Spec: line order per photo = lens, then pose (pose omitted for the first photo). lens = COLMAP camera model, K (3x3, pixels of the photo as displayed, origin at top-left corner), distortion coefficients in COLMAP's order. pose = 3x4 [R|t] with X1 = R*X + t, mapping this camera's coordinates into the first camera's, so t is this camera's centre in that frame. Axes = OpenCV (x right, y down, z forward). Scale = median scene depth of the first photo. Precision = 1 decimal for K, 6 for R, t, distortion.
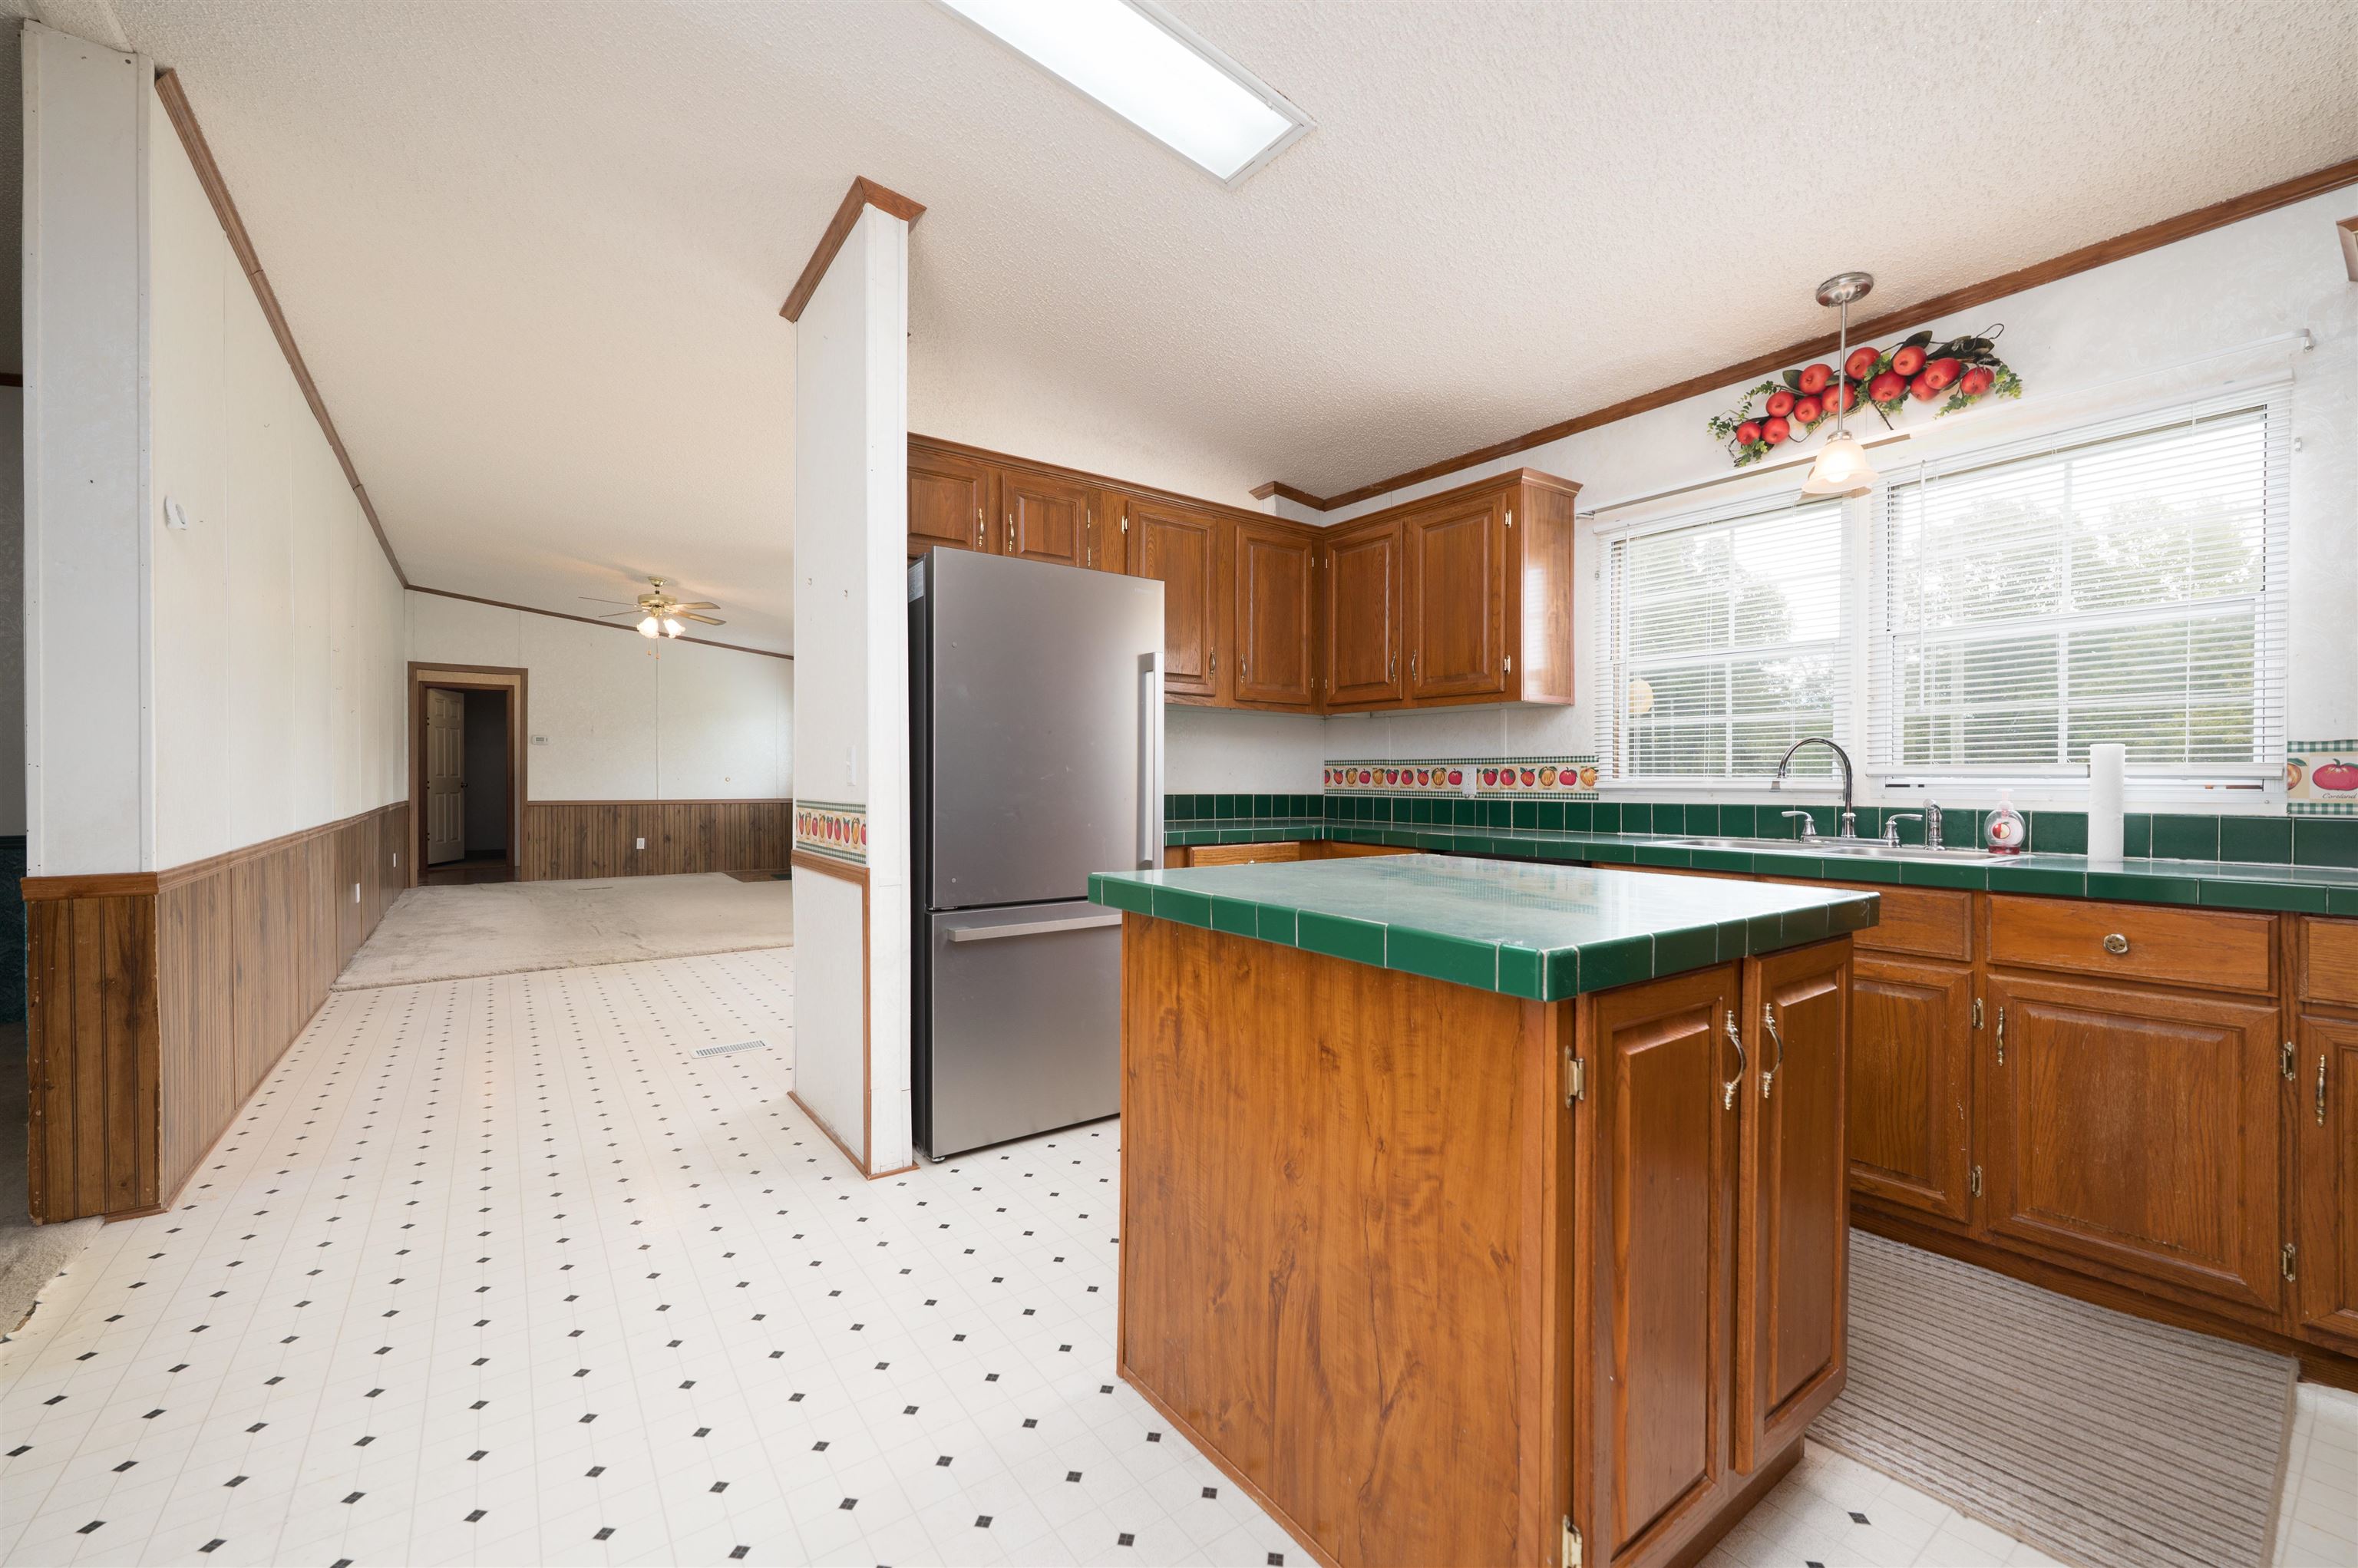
lens RADIAL K [[952.5, 0, 1177.0], [0, 952.5, 785.6], [0, 0, 1]] dist [-0.002503, 0.000948]
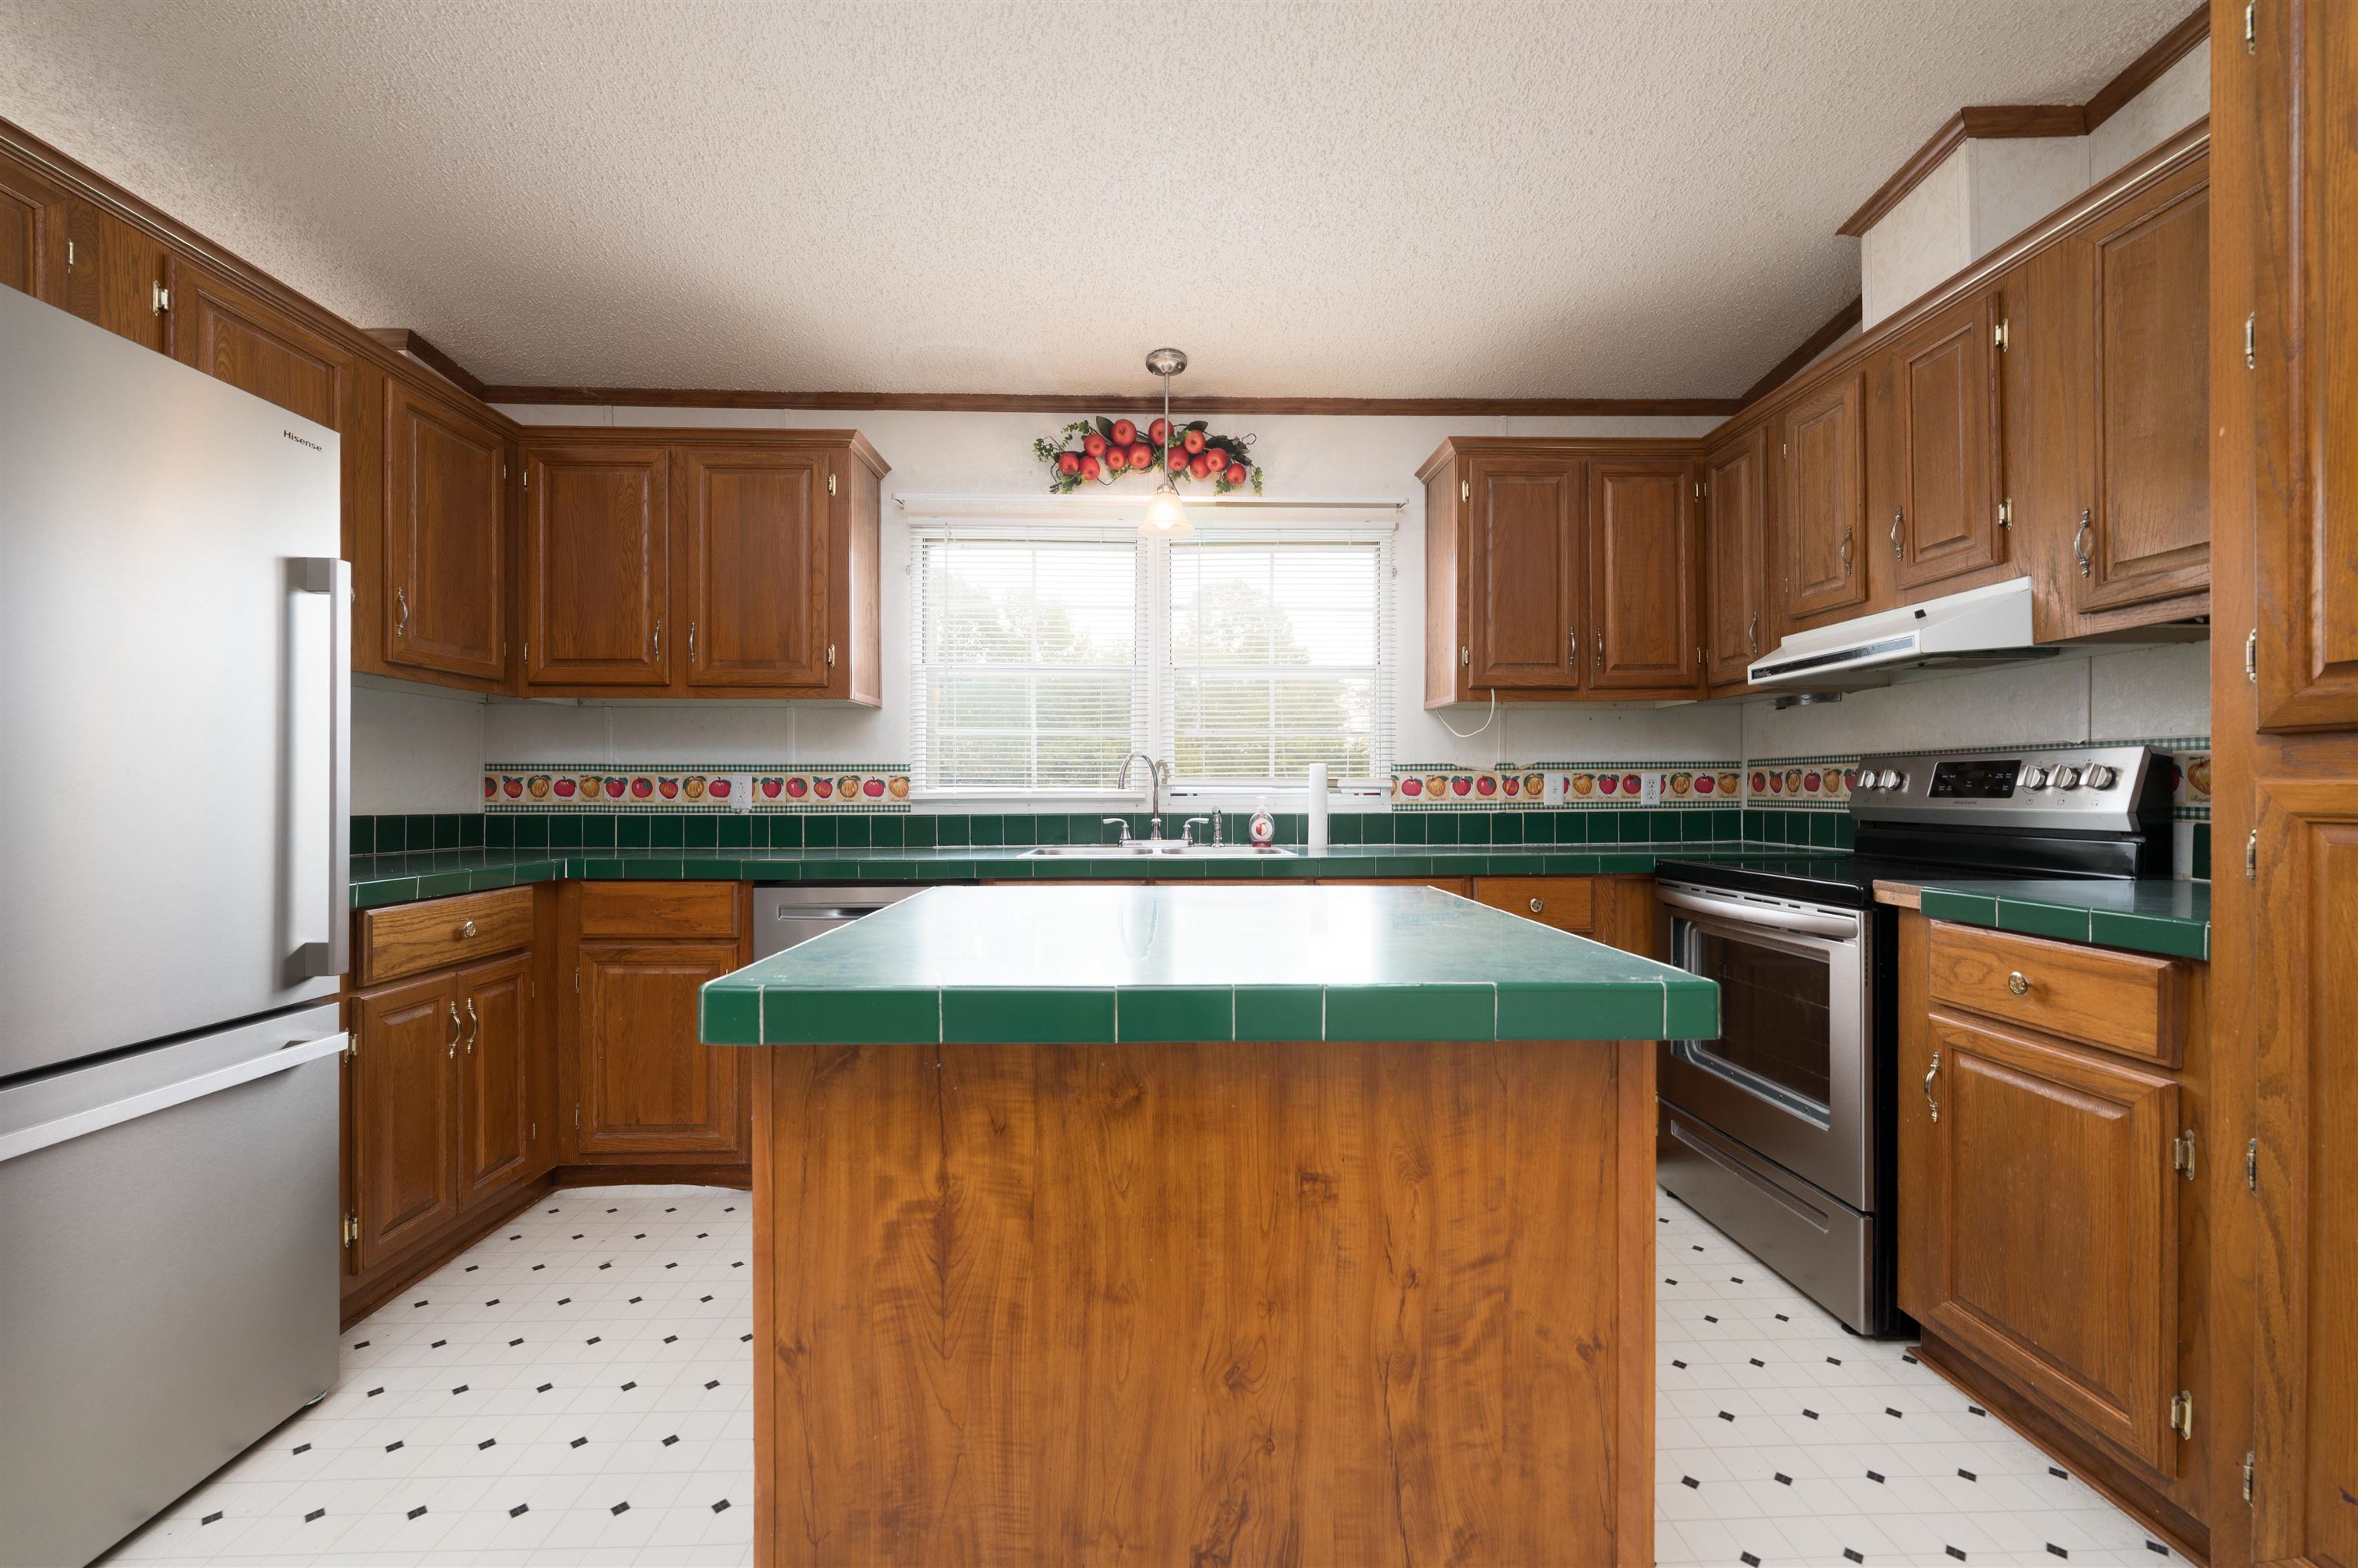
lens RADIAL K [[952.5, 0, 1183.0], [0, 952.5, 790.3], [0, 0, 1]] dist [-0.002503, 0.000948]
pose [[0.554011, -0.003172, 0.832503, -0.190680], [0.007898, 0.999968, -0.001447, -0.003005], [-0.832472, 0.007377, 0.554018, 0.273785]]
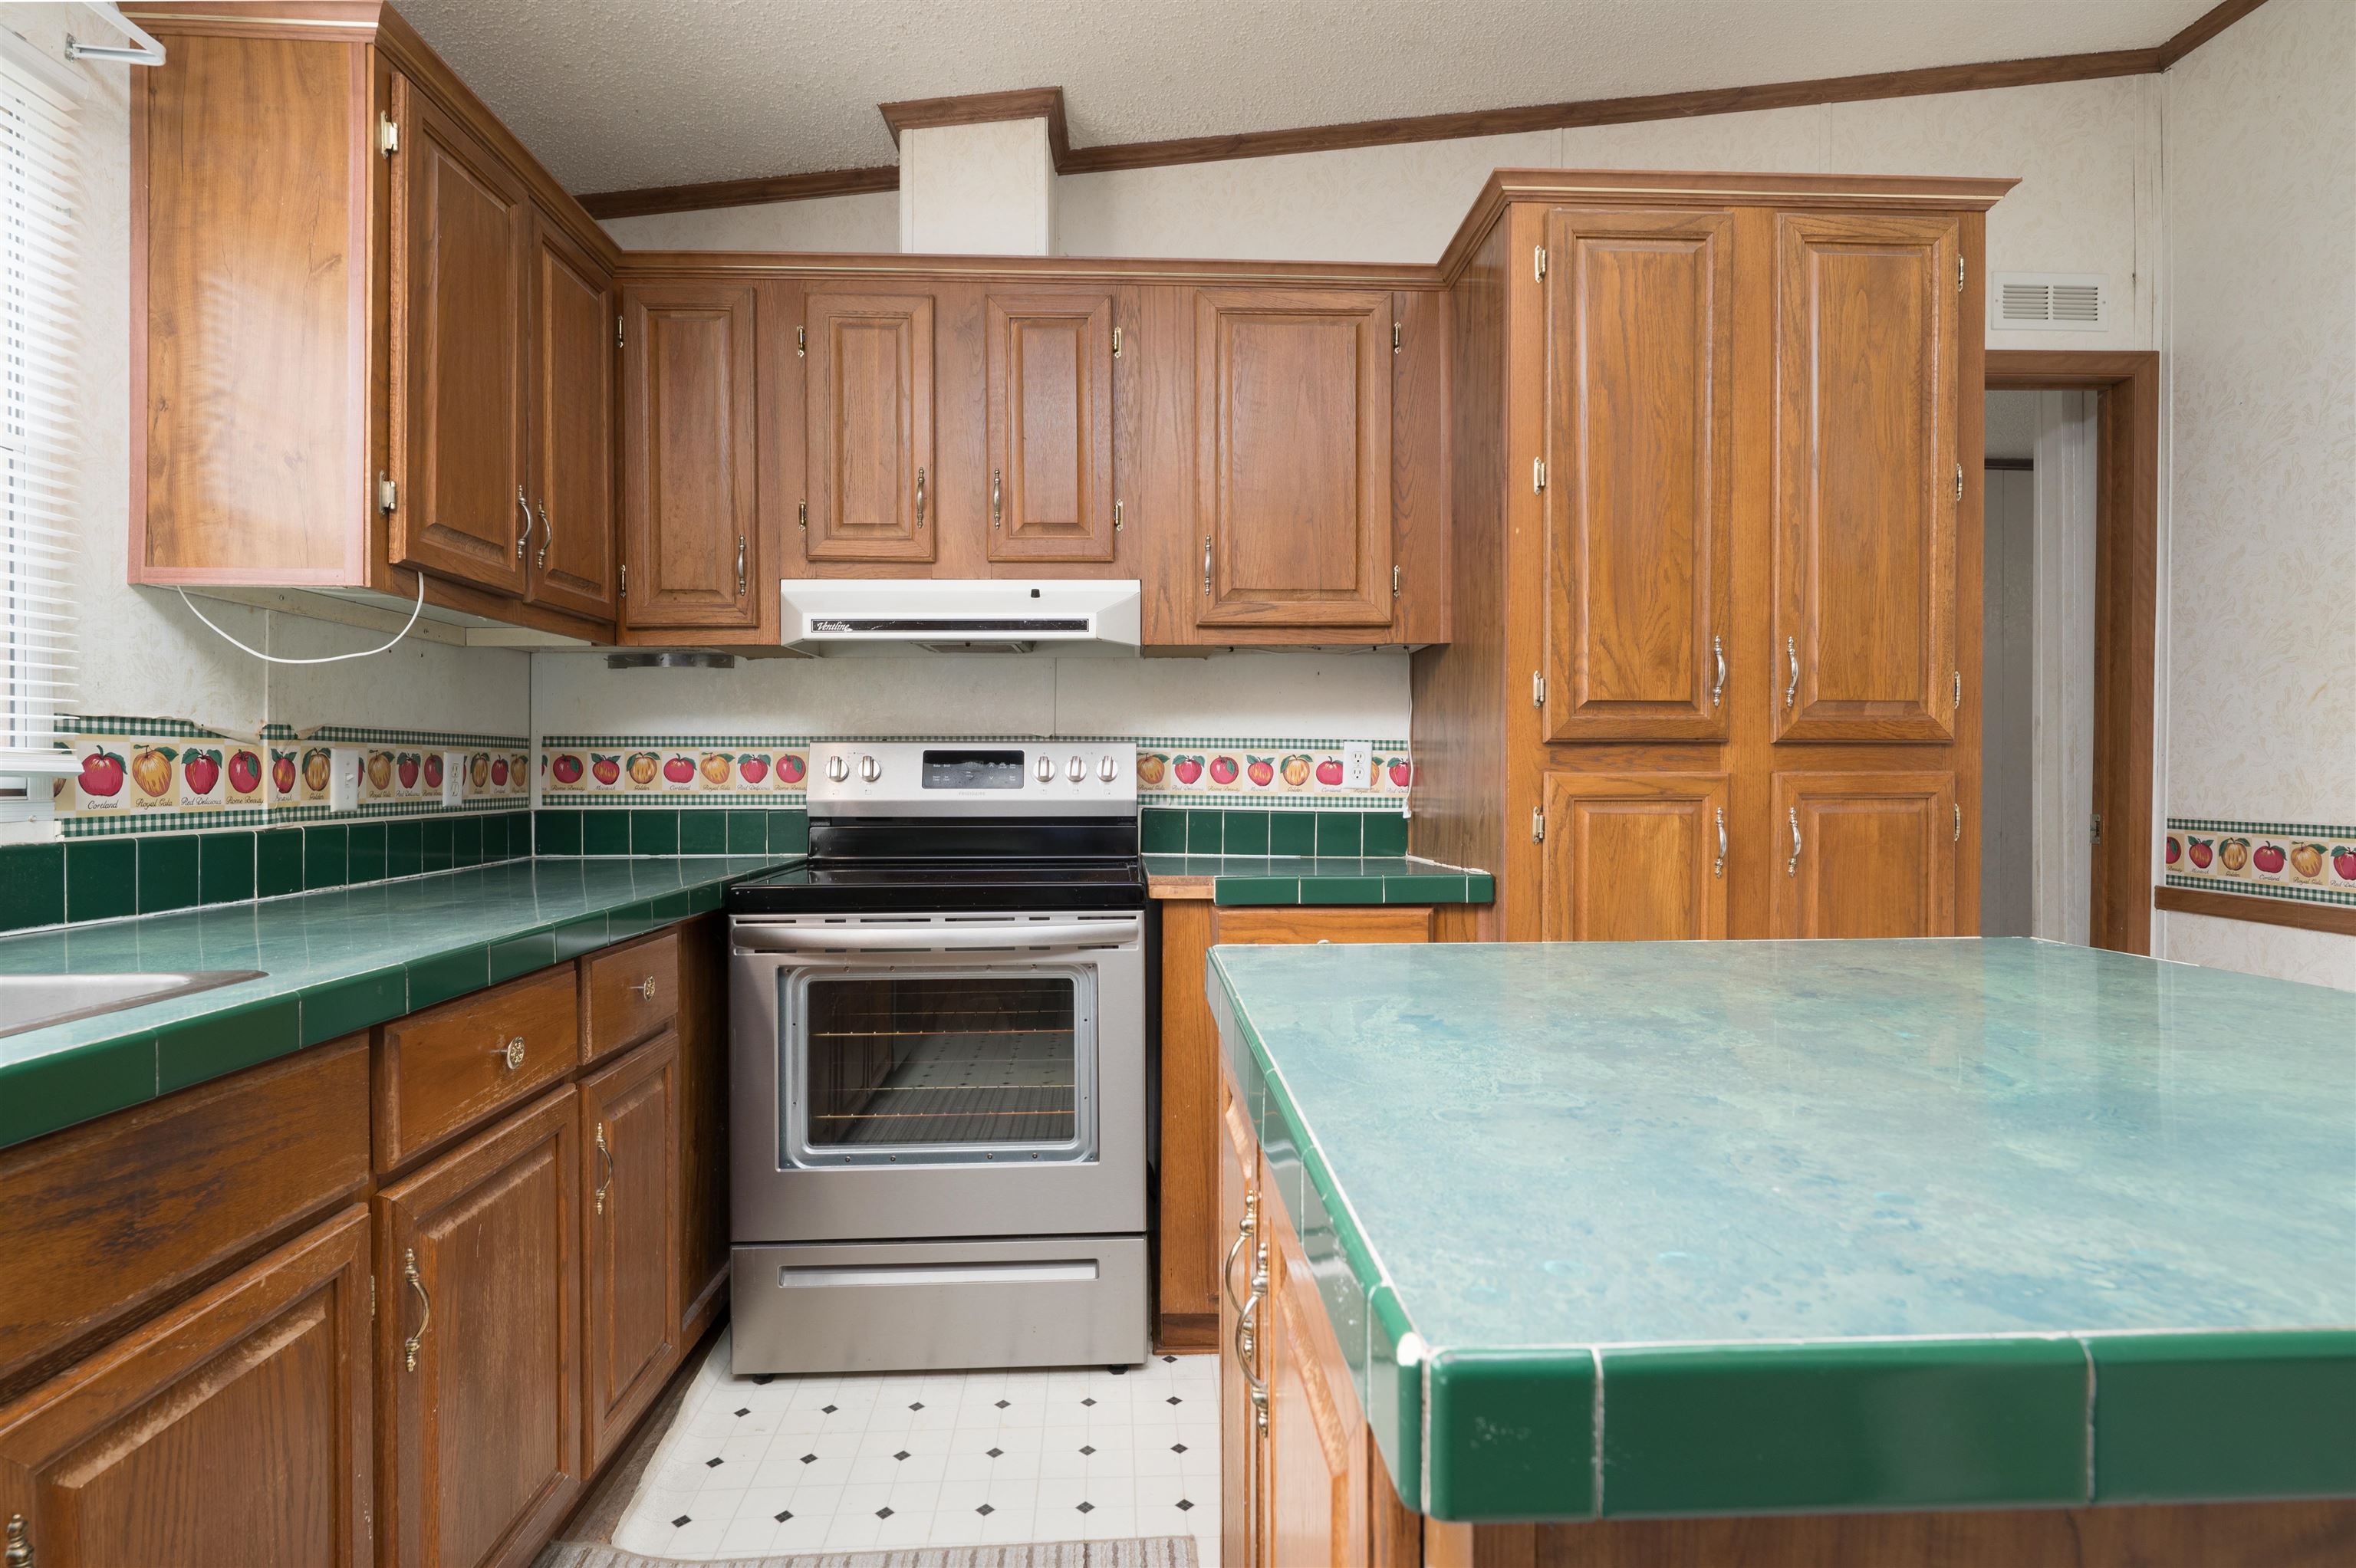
lens RADIAL K [[1185.8, 0, 1164.1], [0, 1185.8, 784.1], [0, 0, 1]] dist [-0.004733, 0.000440]
pose [[-0.832034, -0.004322, 0.554707, 0.133431], [0.002263, 0.999935, 0.011185, -0.006149], [-0.554719, 0.010562, -0.831970, 0.796718]]
